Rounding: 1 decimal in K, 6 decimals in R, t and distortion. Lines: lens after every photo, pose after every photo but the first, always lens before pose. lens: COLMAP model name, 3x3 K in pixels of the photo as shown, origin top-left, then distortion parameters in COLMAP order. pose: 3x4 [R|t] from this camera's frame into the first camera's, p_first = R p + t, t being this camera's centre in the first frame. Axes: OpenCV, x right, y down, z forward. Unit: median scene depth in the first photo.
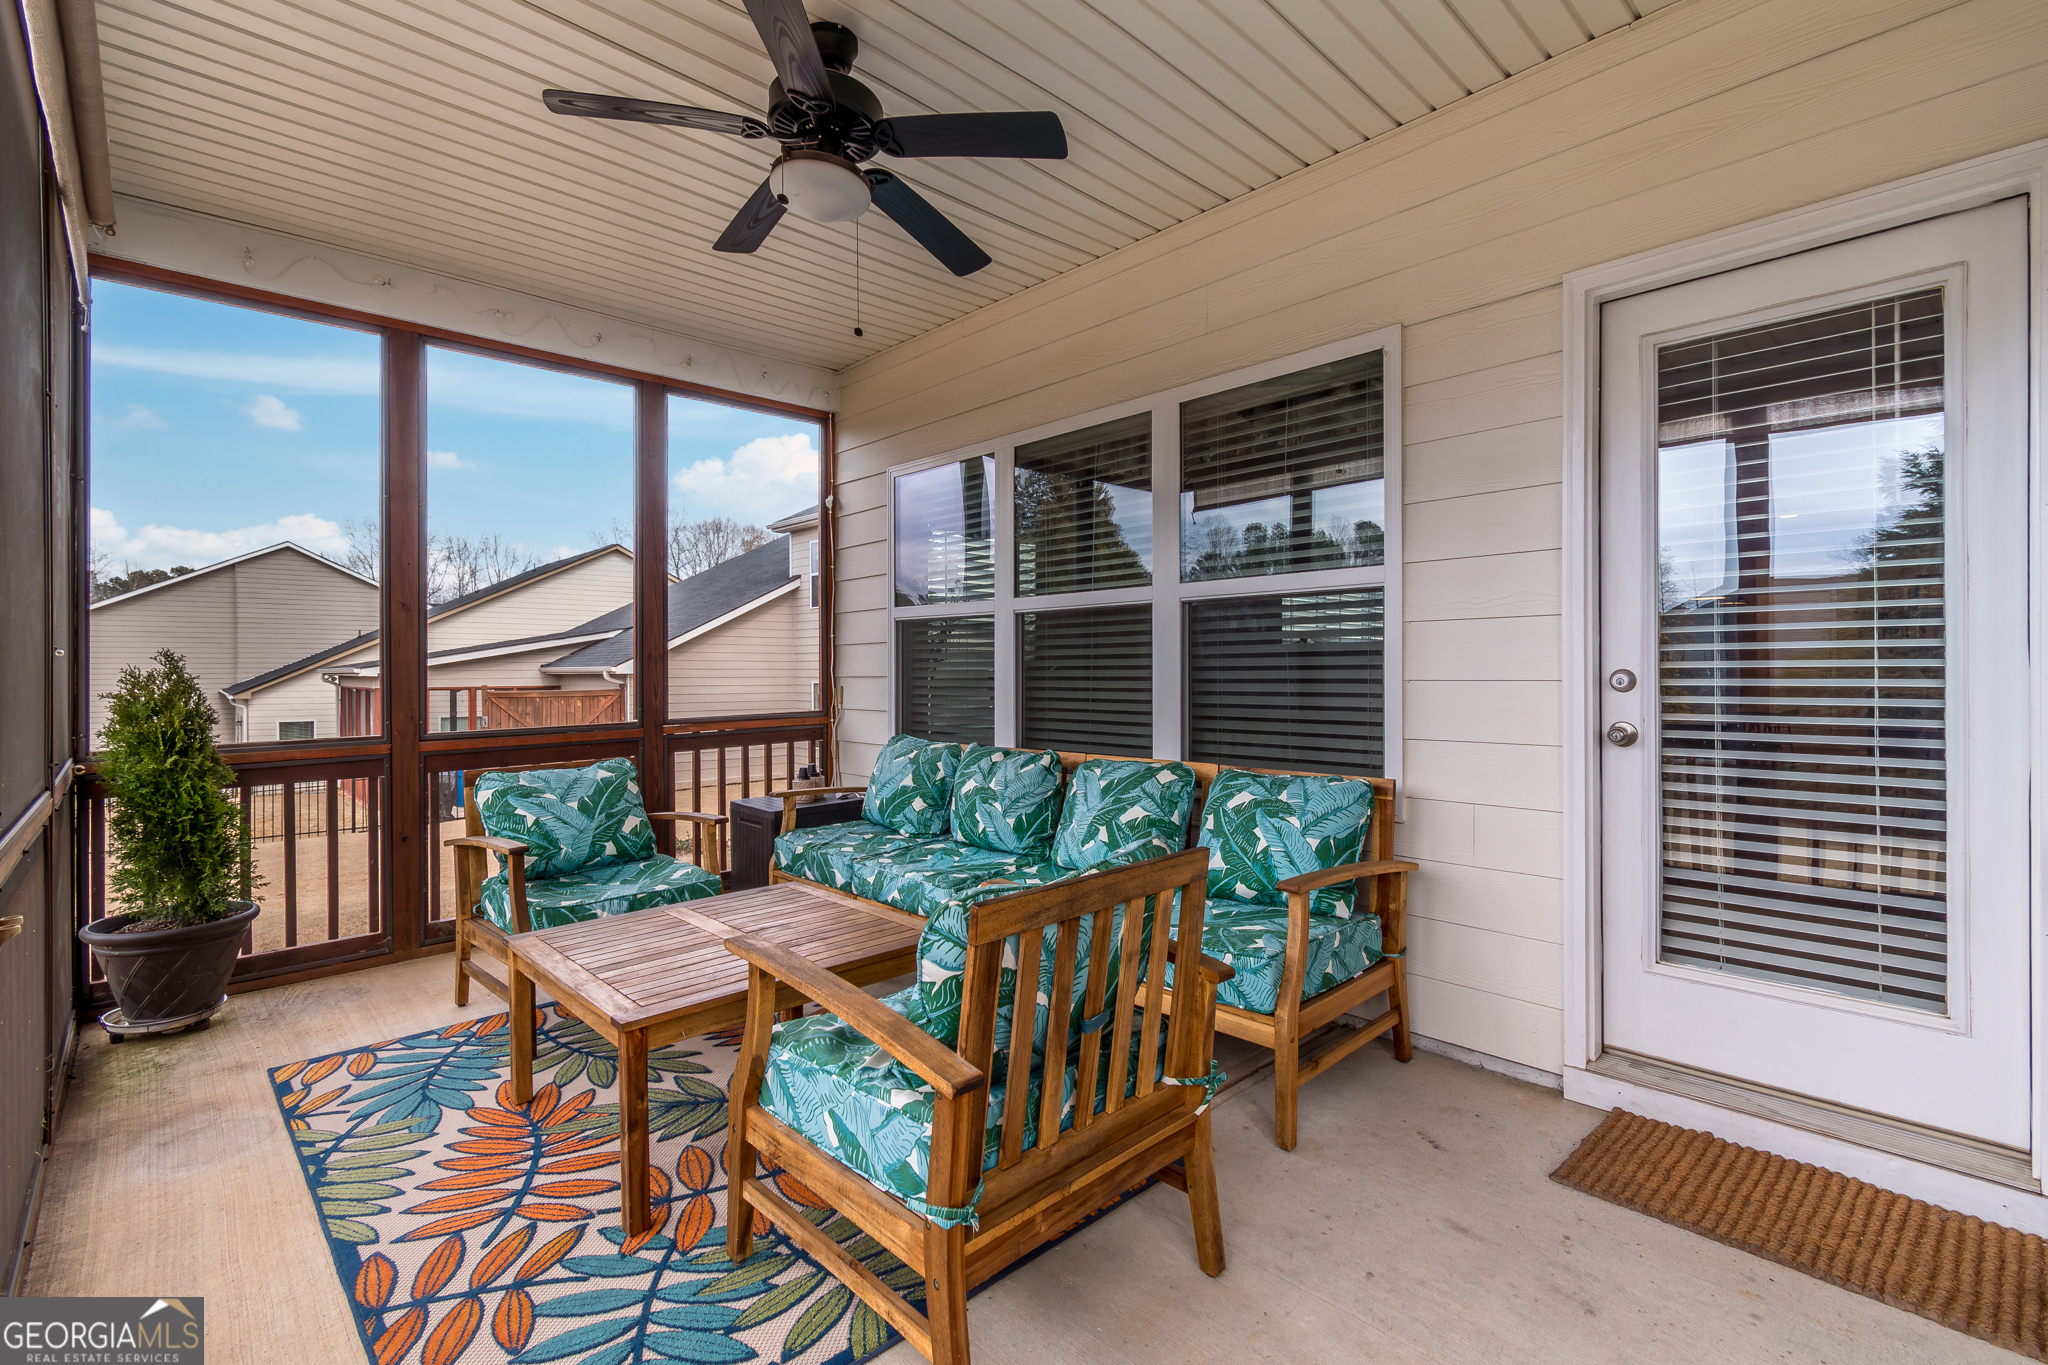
lens RADIAL K [[915.6, 0, 1024.0], [0, 915.6, 682.5], [0, 0, 1]] dist [0.002036, 0.000195]
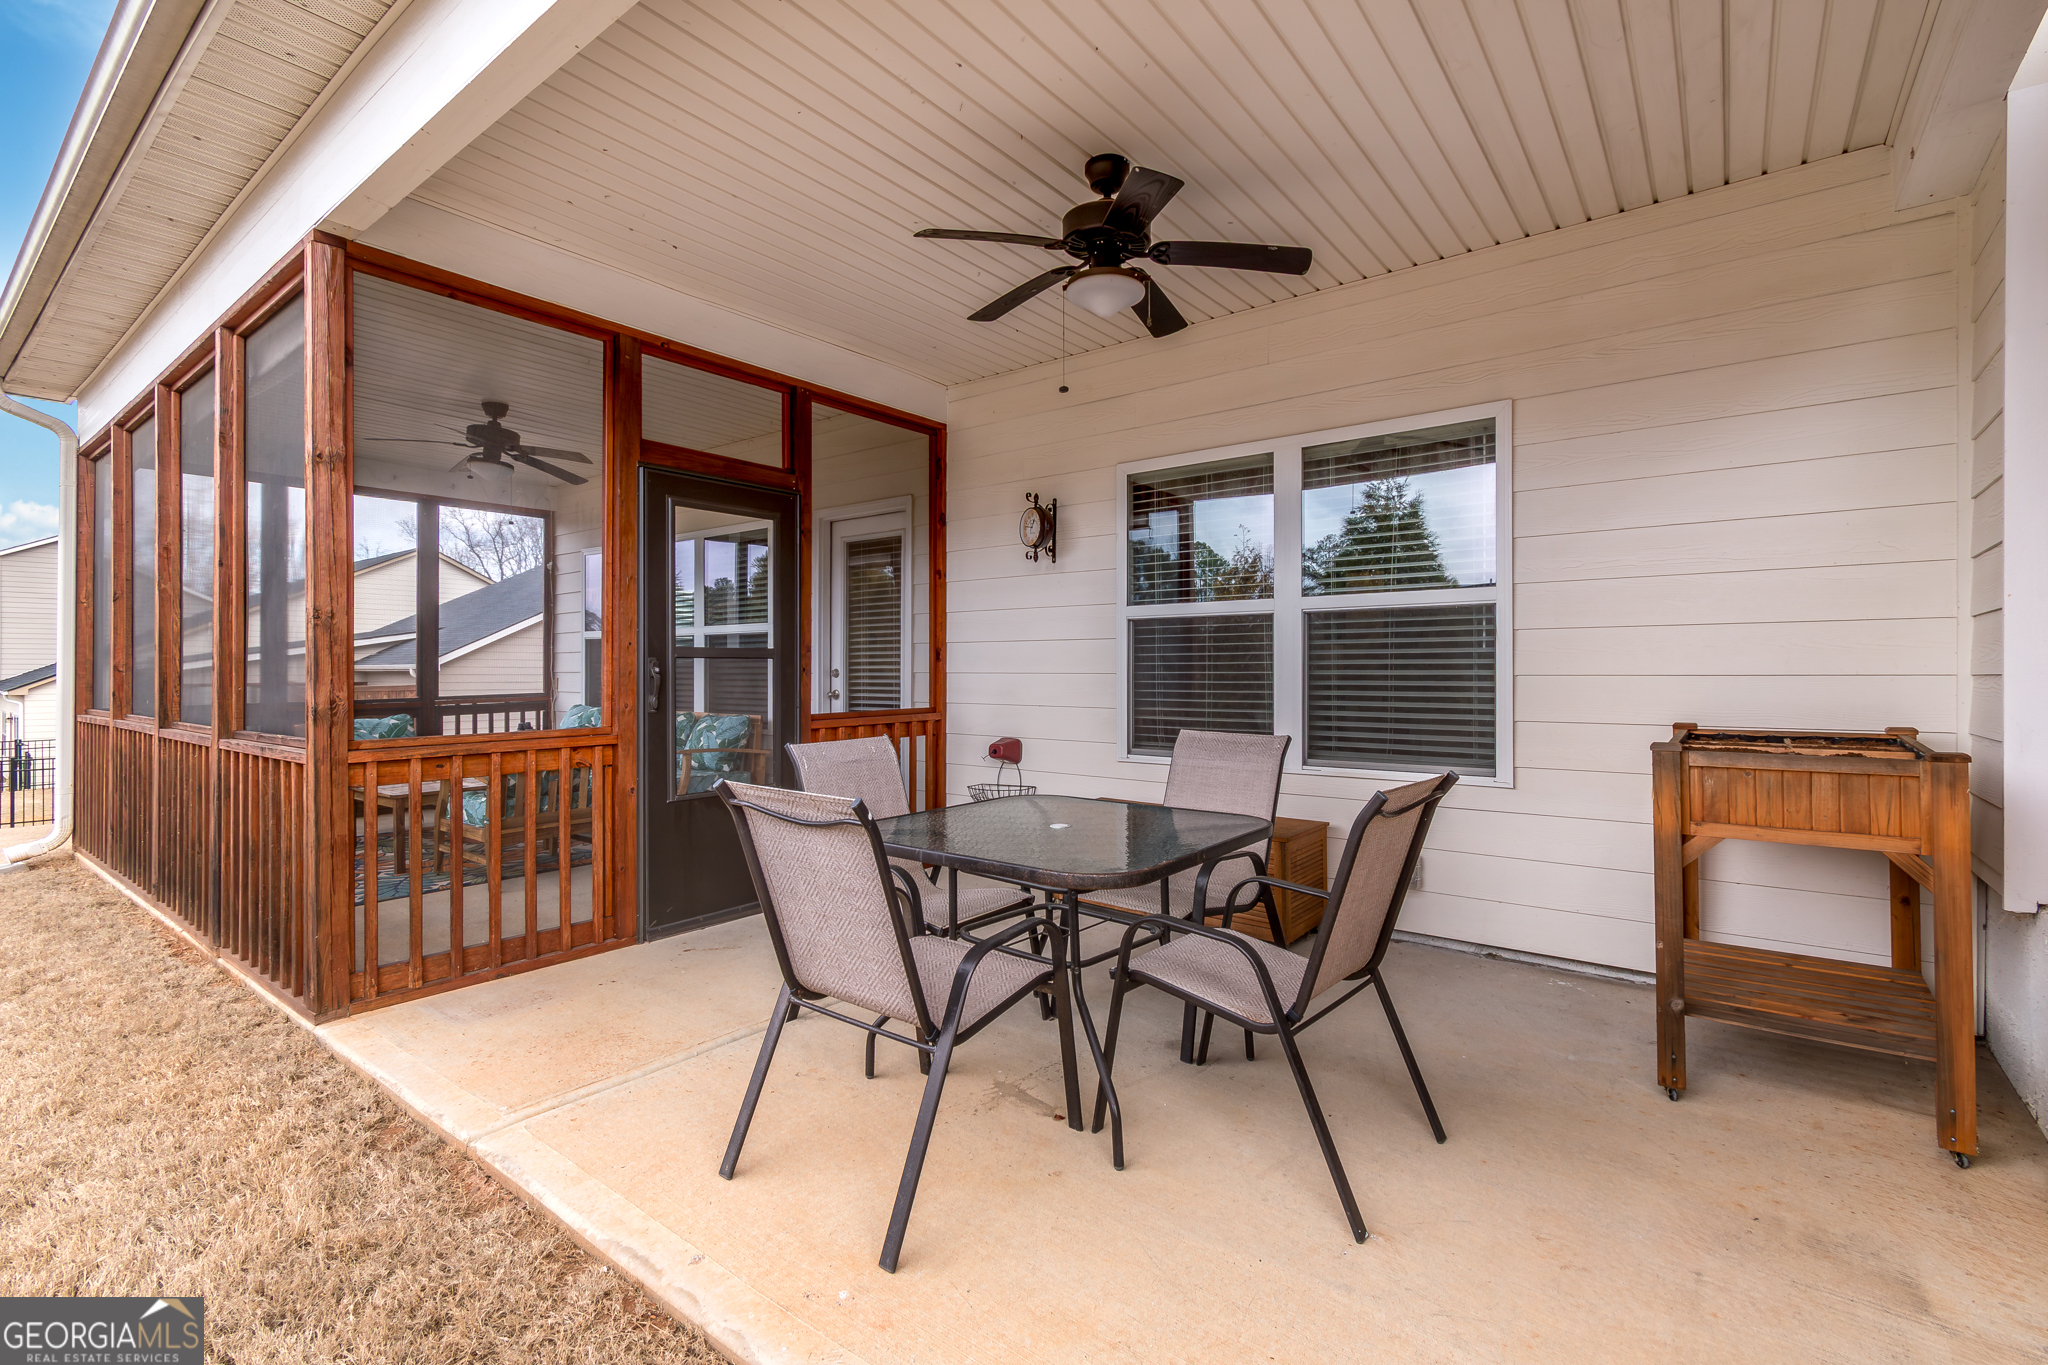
lens RADIAL K [[915.6, 0, 1024.0], [0, 915.6, 682.5], [0, 0, 1]] dist [0.002036, 0.000195]
pose [[0.988327, 0.003192, 0.152312, 0.397219], [-0.003028, 0.999995, -0.001312, 0.012555], [-0.152315, 0.000836, 0.988332, -0.789934]]
